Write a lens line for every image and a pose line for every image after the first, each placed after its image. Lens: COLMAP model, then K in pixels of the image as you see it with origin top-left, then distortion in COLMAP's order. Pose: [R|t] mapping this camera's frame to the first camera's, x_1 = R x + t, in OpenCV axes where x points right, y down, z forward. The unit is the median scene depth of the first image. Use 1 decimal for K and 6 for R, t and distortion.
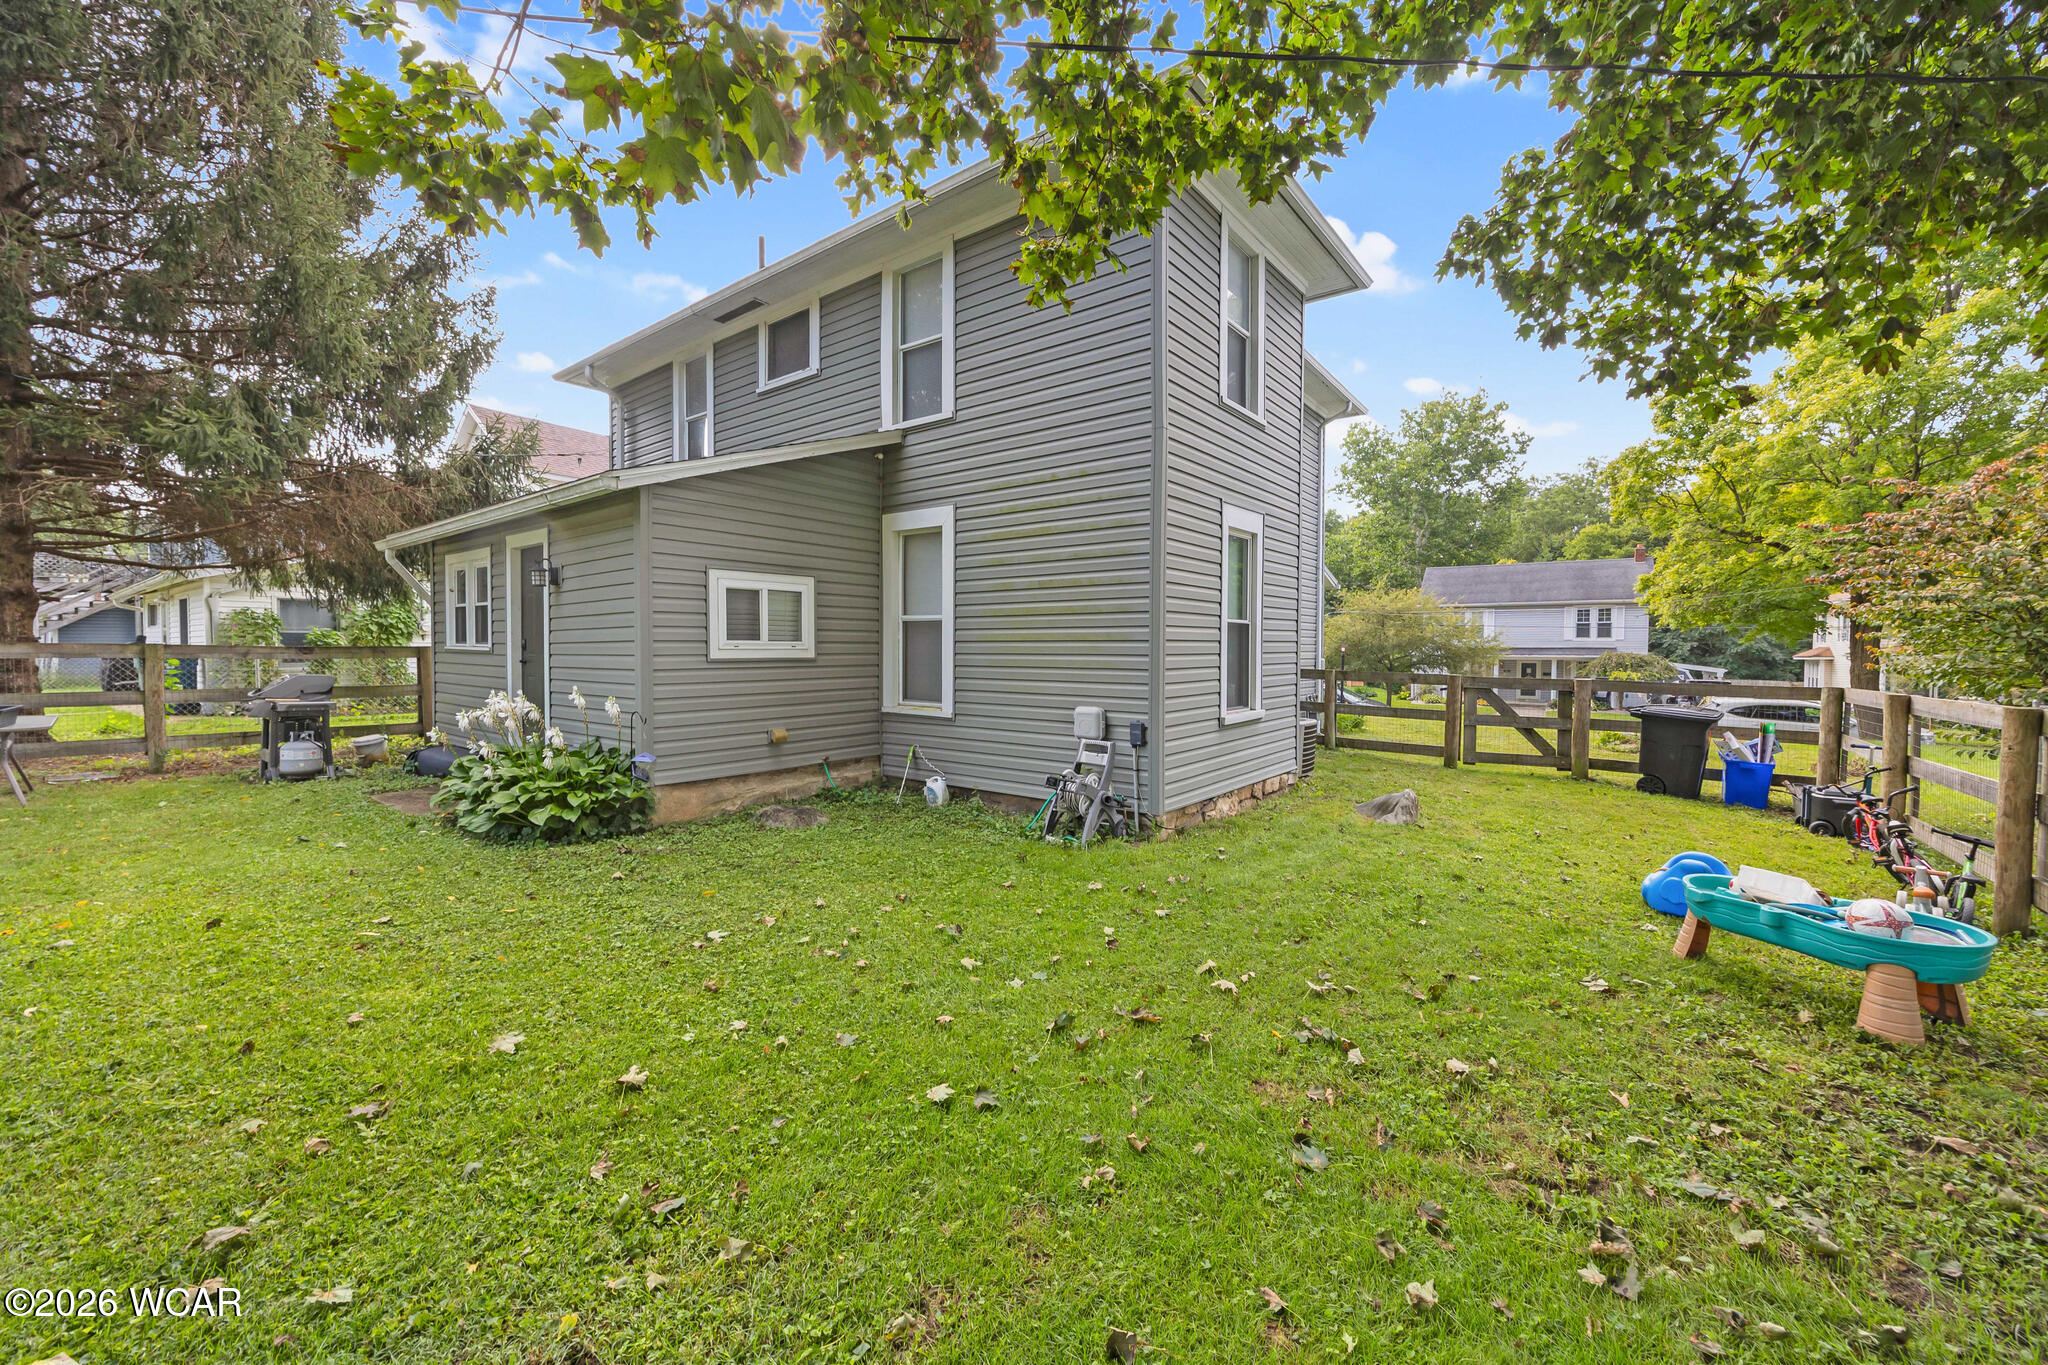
lens RADIAL K [[801.6, 0, 989.2], [0, 801.6, 663.1], [0, 0, 1]] dist [0.000576, -0.000251]
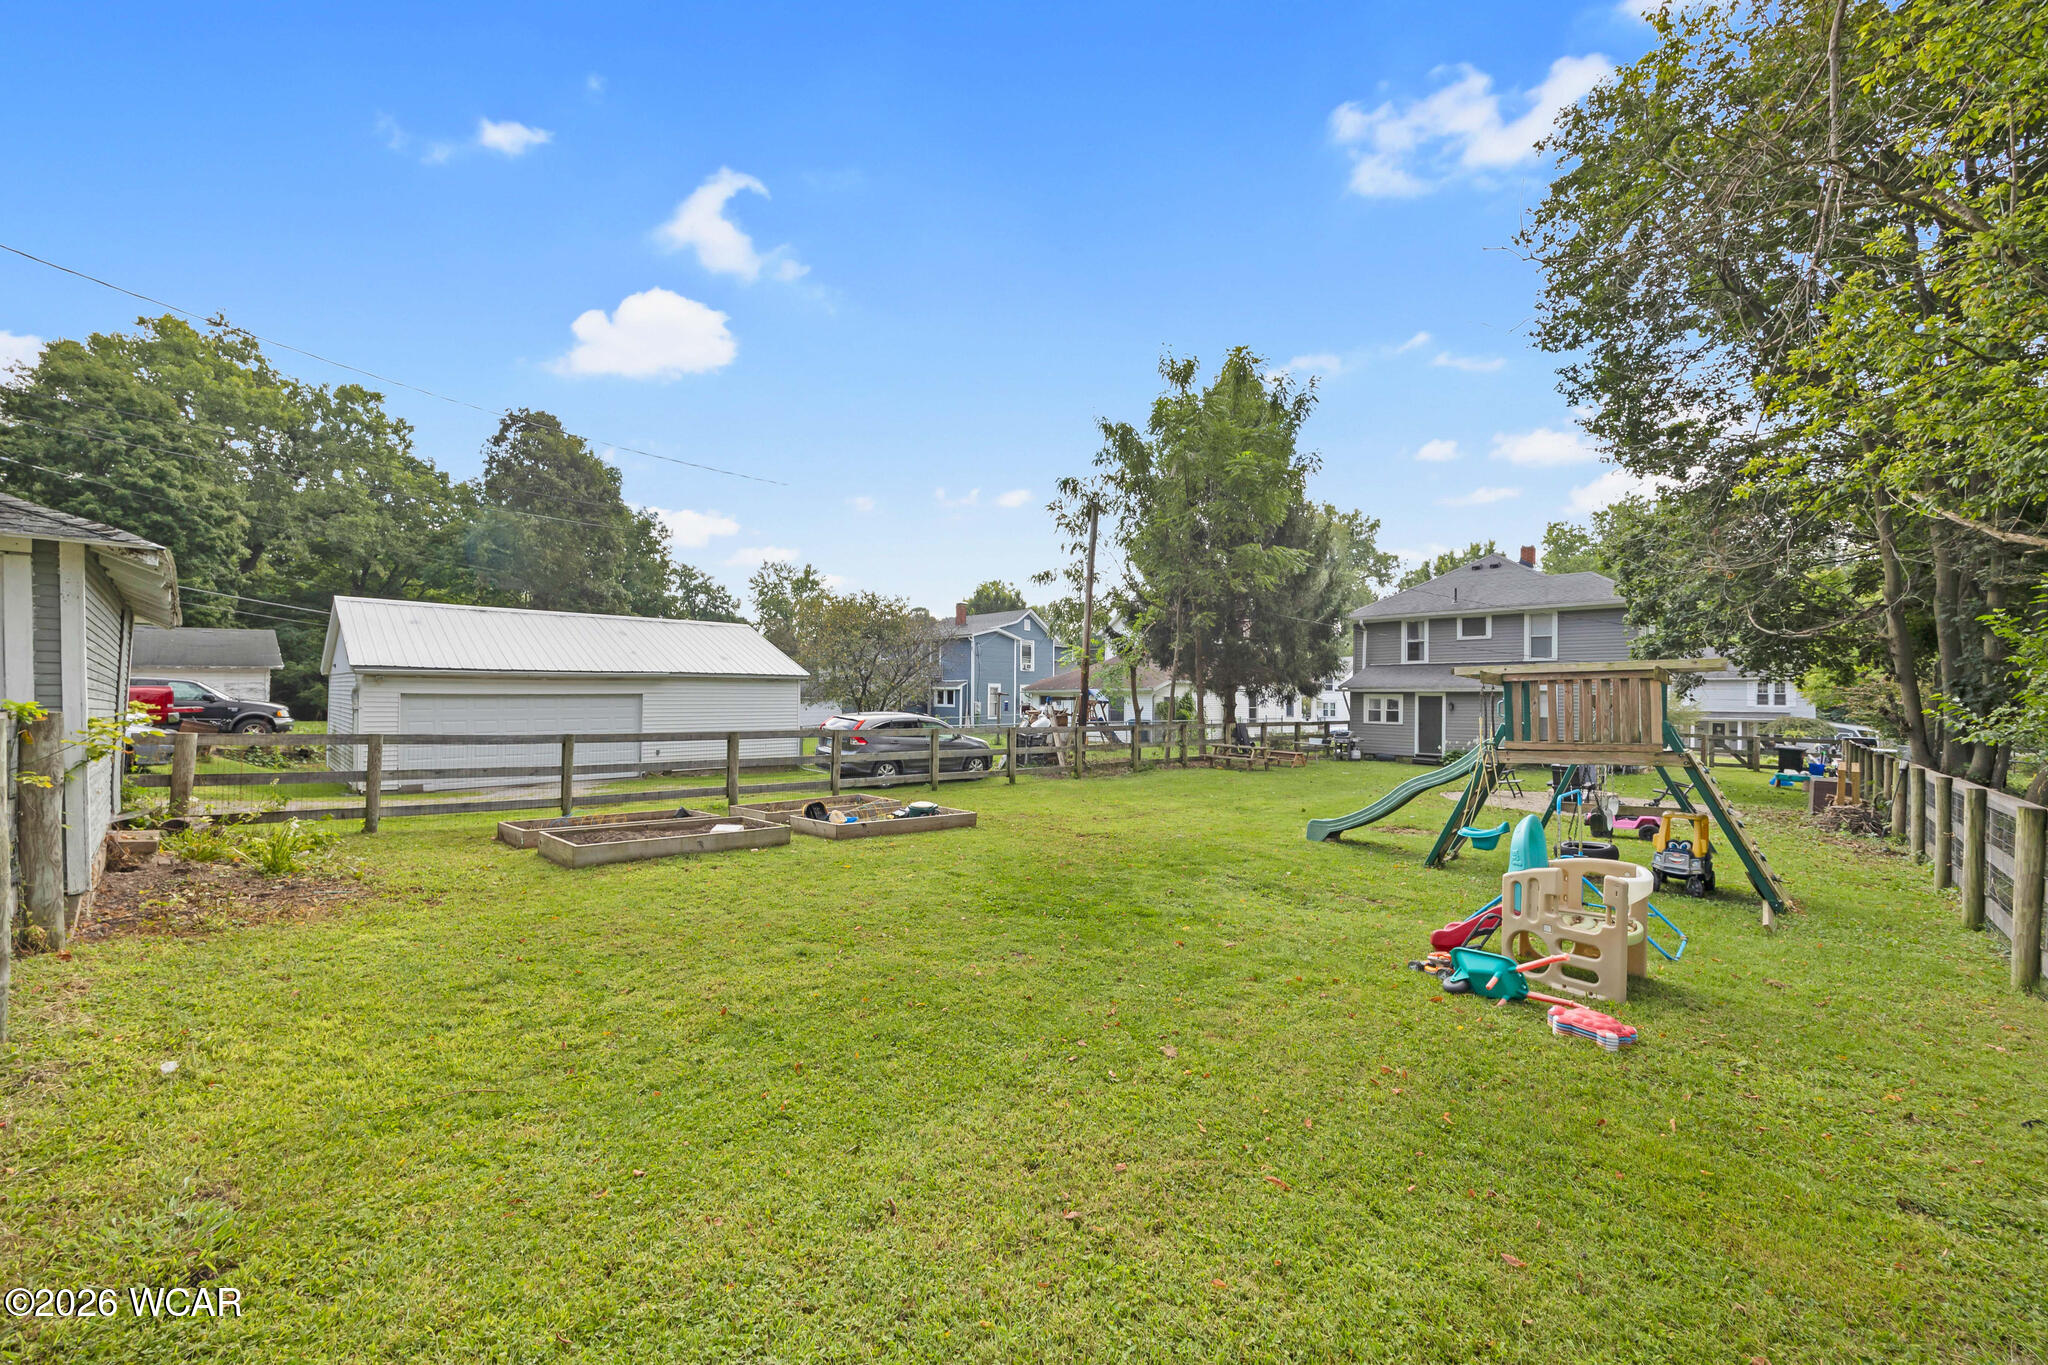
lens RADIAL K [[801.6, 0, 1008.2], [0, 801.6, 694.8], [0, 0, 1]] dist [0.000576, -0.000251]
pose [[0.992675, 0.004548, -0.120730, -0.399308], [-0.007137, 0.999754, -0.021022, -0.012772], [0.120604, 0.021730, 0.992463, -0.550960]]
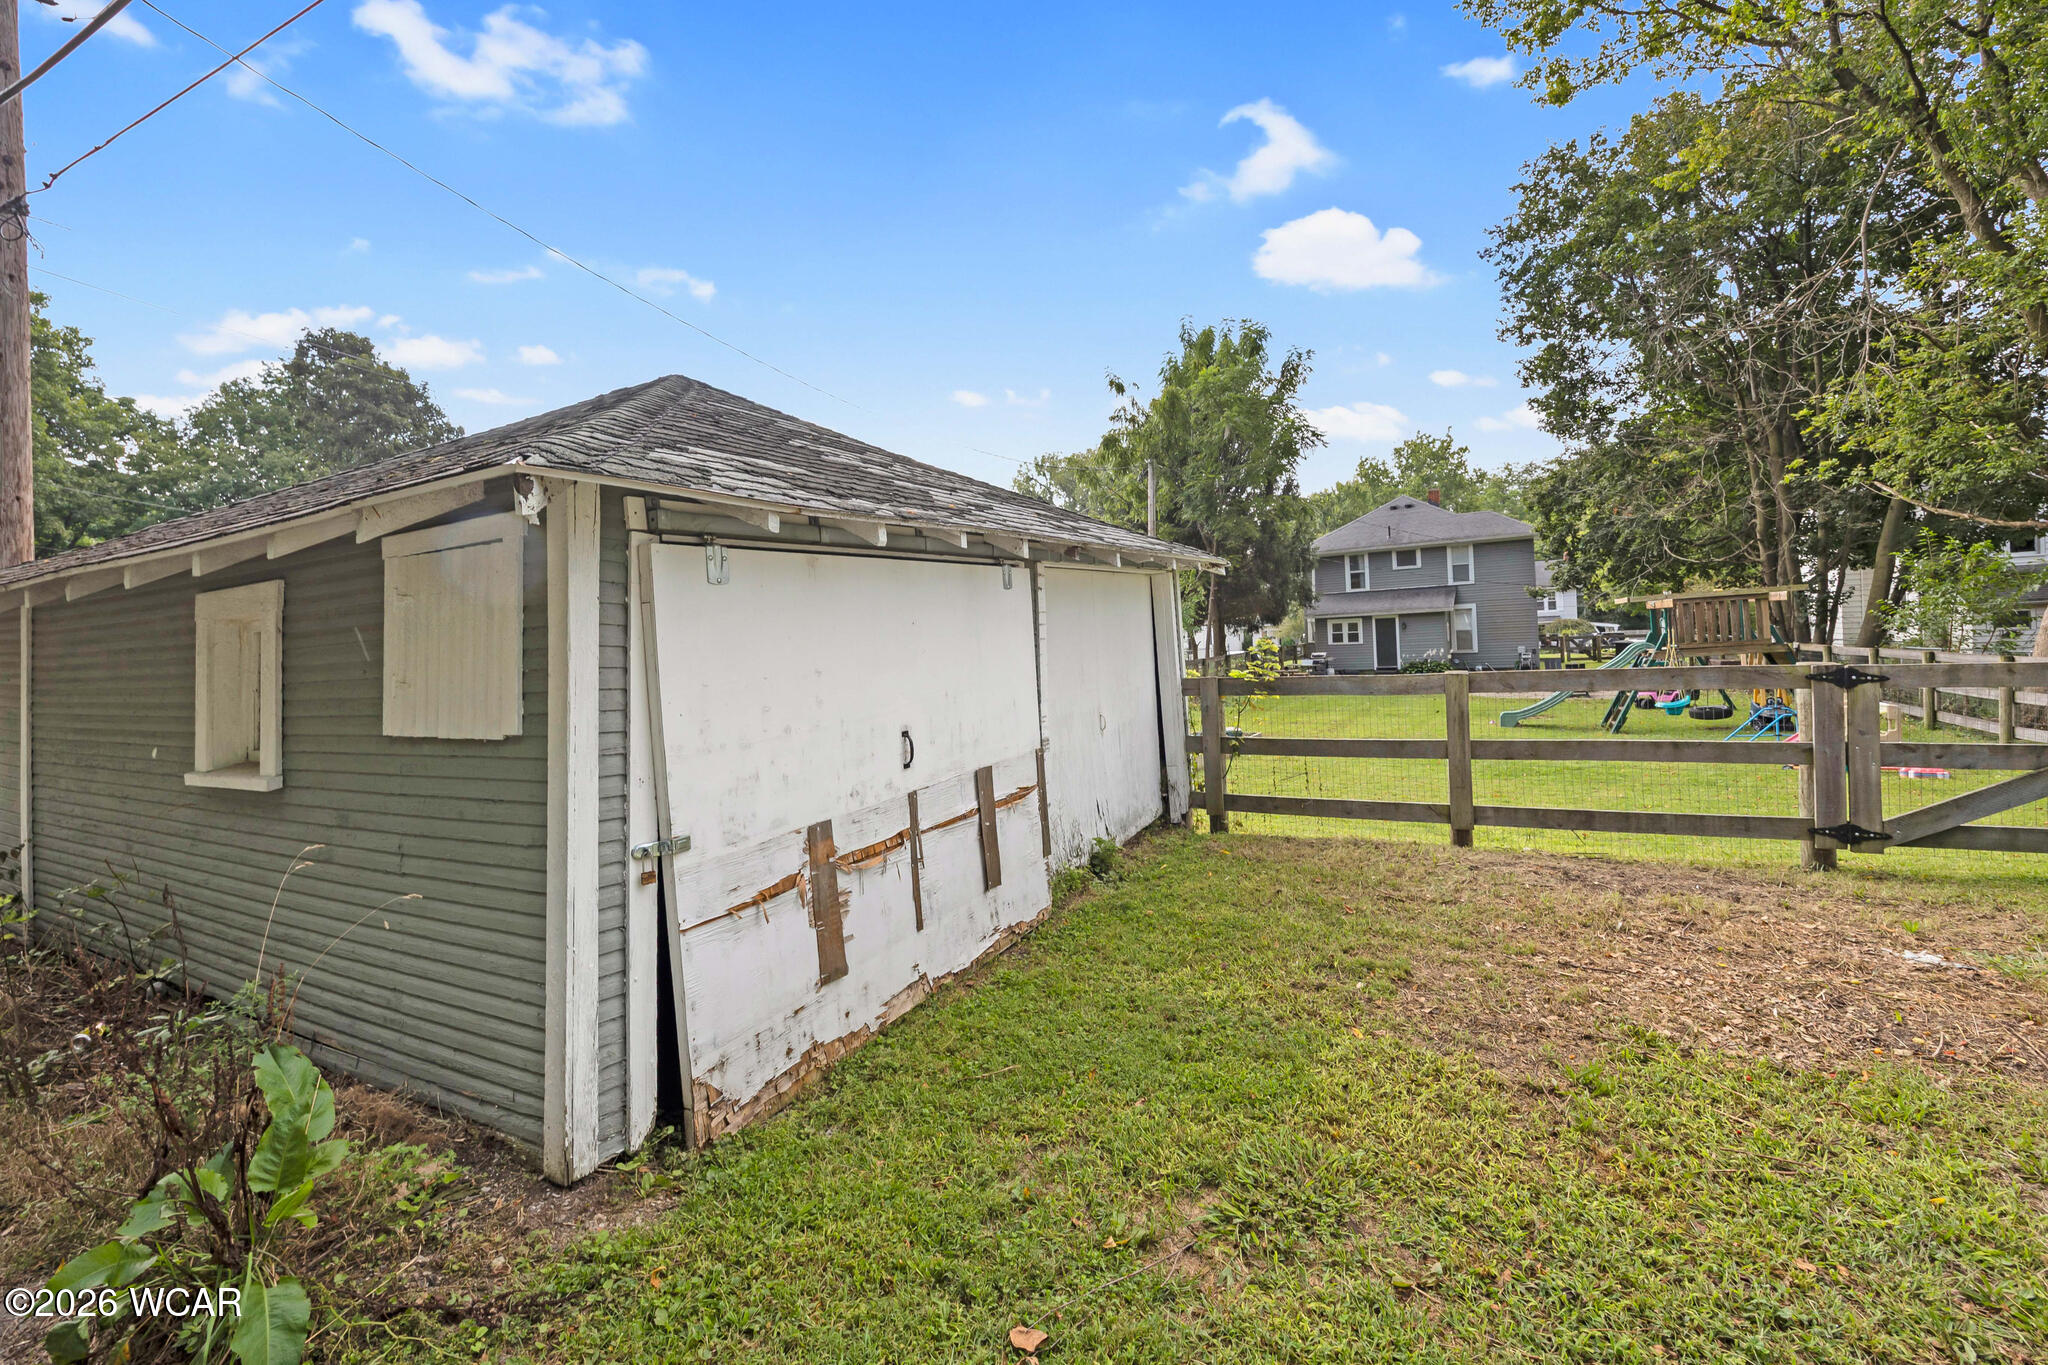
lens RADIAL K [[854.2, 0, 1044.7], [0, 854.2, 646.5], [0, 0, 1]] dist [0.003162, -0.000052]
pose [[0.984841, -0.060394, 0.162605, -0.615034], [0.061402, 0.998112, -0.001176, -0.020537], [-0.162227, 0.011143, 0.986691, -0.629975]]
